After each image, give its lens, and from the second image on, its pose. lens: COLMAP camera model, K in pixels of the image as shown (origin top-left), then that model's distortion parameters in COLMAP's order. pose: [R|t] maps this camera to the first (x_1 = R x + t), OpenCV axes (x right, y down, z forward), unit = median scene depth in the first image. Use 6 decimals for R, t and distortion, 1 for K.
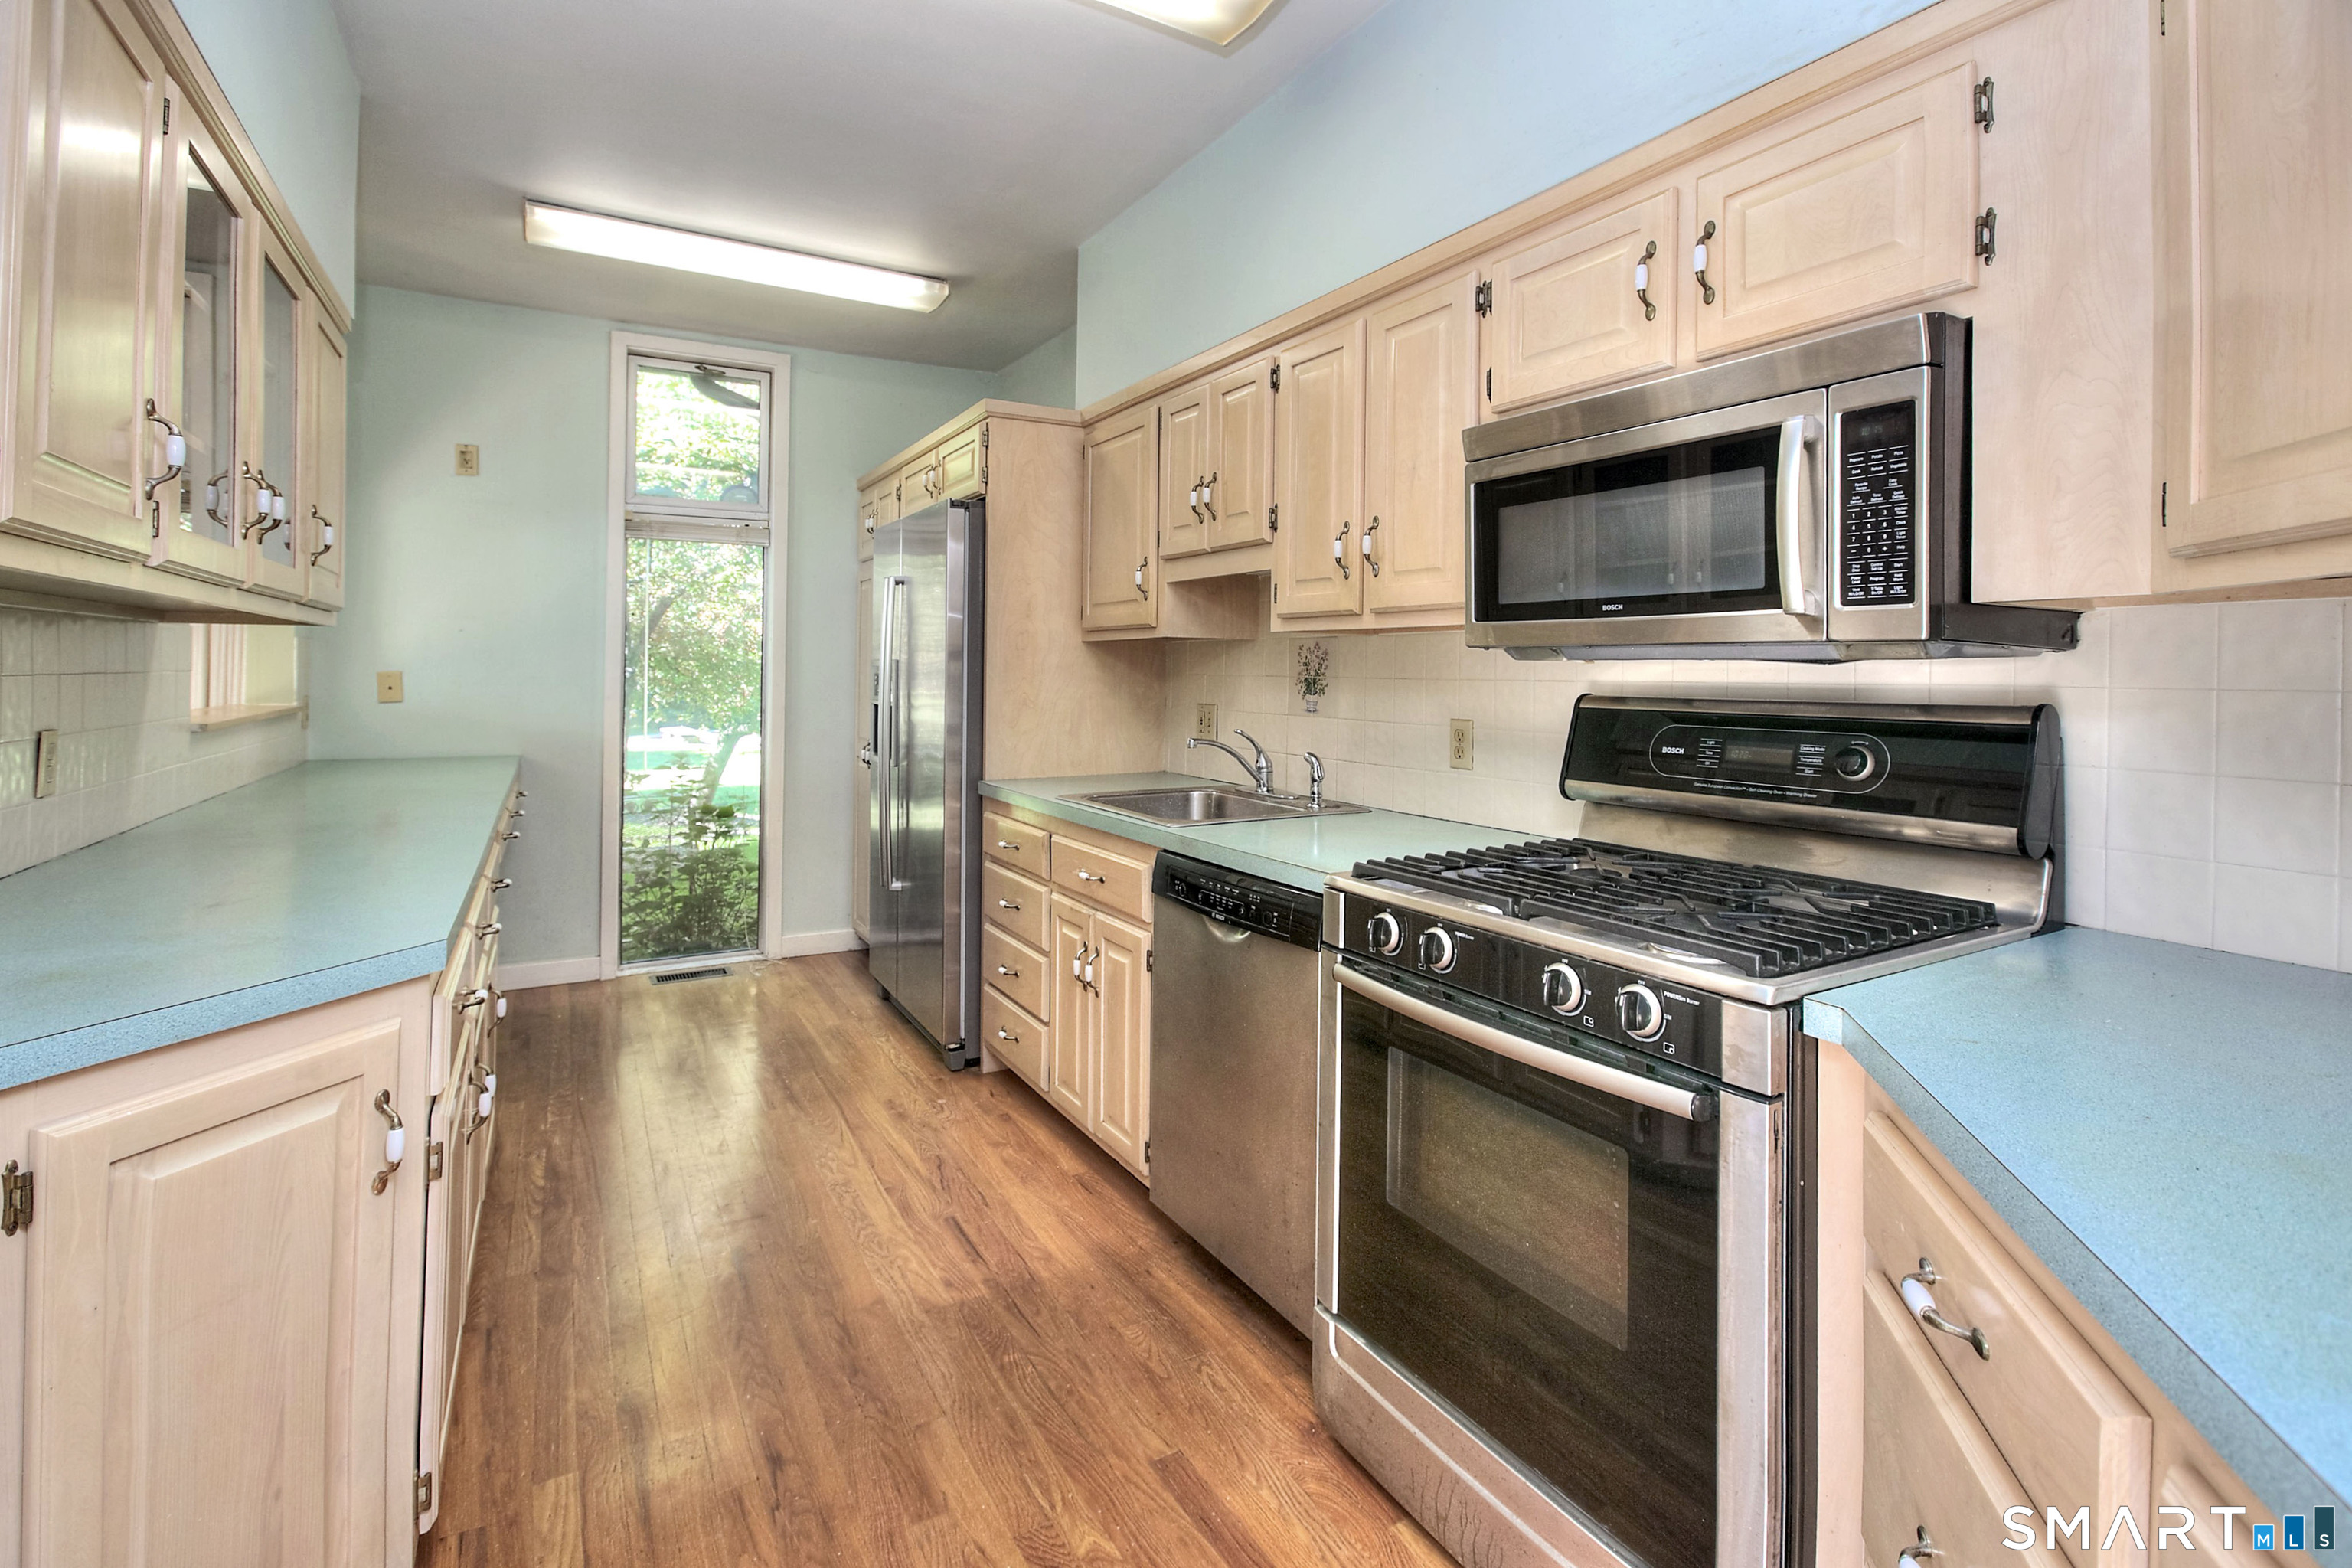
lens RADIAL K [[1079.7, 0, 1169.8], [0, 1079.7, 670.0], [0, 0, 1]] dist [0.002423, -0.000022]
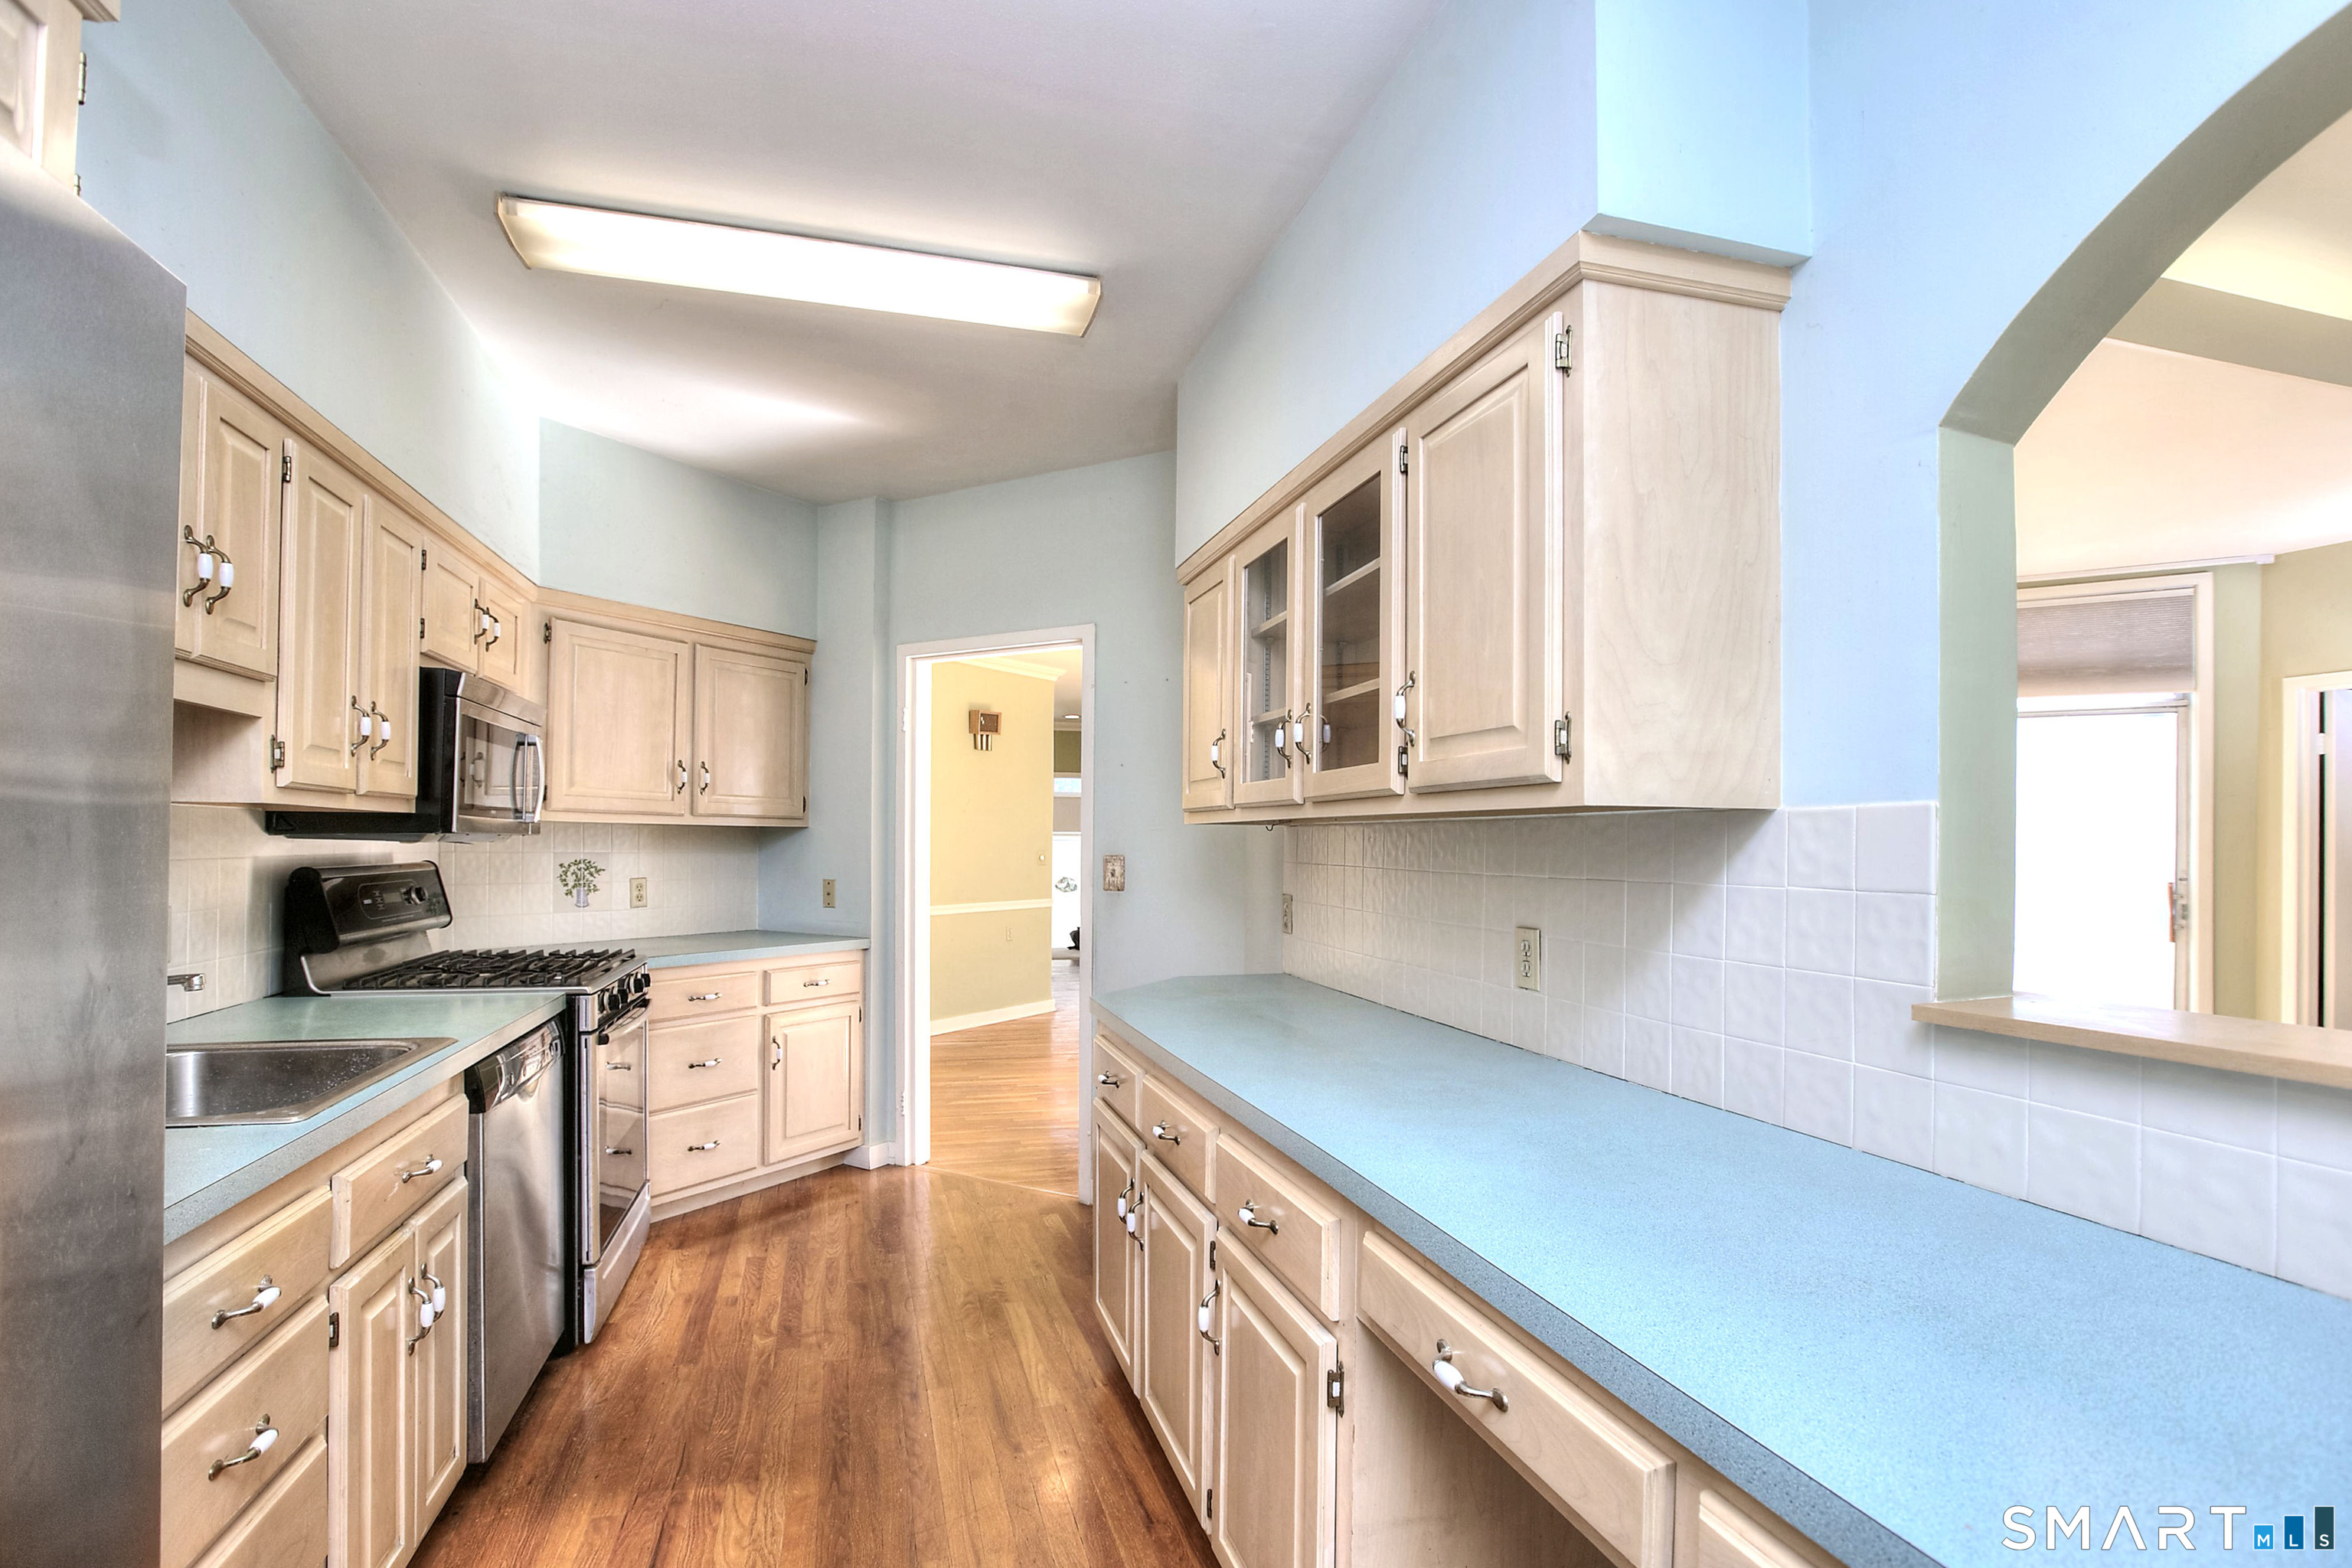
lens RADIAL K [[1127.5, 0, 1172.6], [0, 1127.5, 831.4], [0, 0, 1]] dist [-0.000474, 0.000210]
pose [[-0.969731, -0.019742, 0.243376, -0.448744], [-0.022661, 0.999701, -0.009201, -0.014370], [-0.243121, -0.014438, -0.969888, 1.027220]]
